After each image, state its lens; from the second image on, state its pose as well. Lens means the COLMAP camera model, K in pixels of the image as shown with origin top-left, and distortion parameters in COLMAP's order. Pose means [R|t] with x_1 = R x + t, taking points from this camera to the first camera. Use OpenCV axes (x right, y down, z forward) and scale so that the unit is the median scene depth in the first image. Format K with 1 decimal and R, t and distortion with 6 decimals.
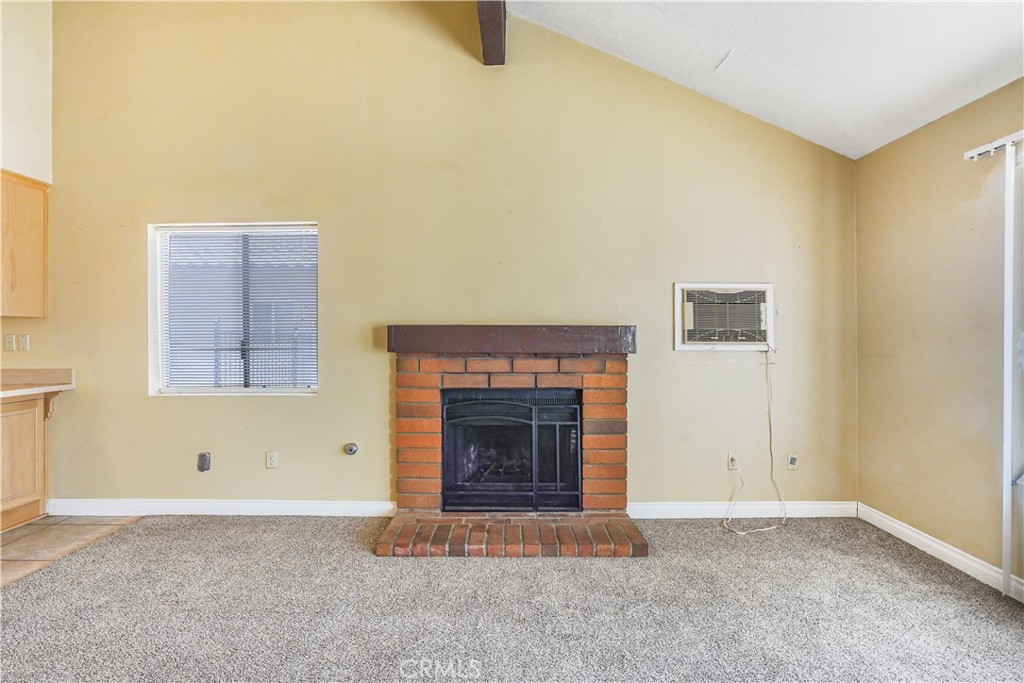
lens RADIAL K [[482.8, 0, 509.4], [0, 482.8, 337.1], [0, 0, 1]] dist [-0.001159, 0.000150]
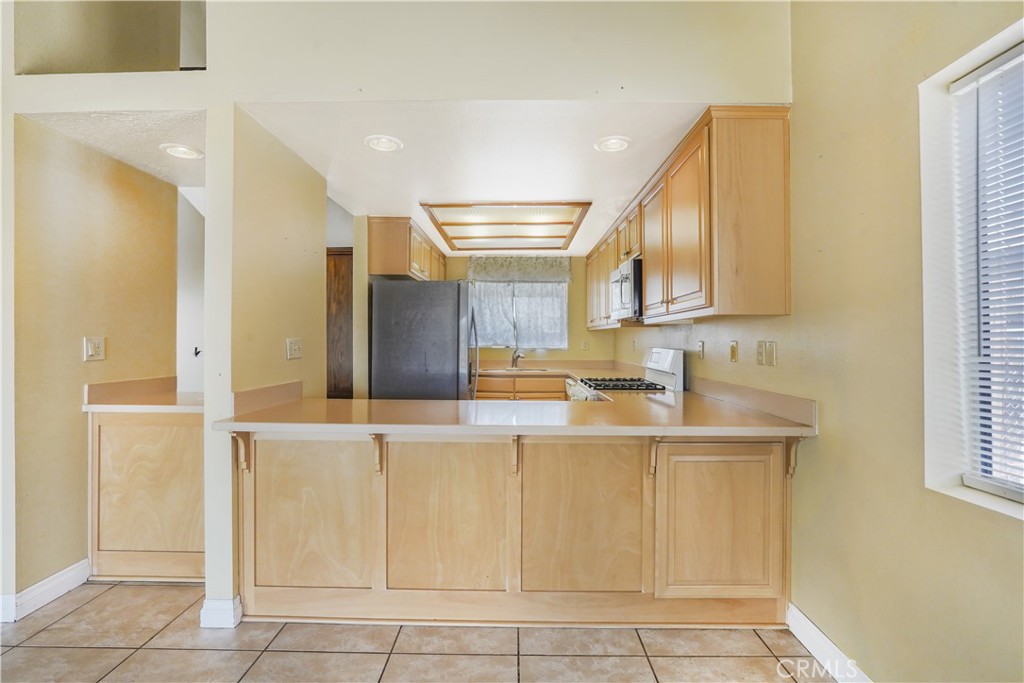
lens RADIAL K [[482.8, 0, 509.9], [0, 482.8, 339.3], [0, 0, 1]] dist [-0.001159, 0.000150]
pose [[-0.021441, -0.004952, -0.999758, -0.317124], [-0.009458, 0.999944, -0.004750, -0.004317], [0.999725, 0.009354, -0.021486, 0.649496]]
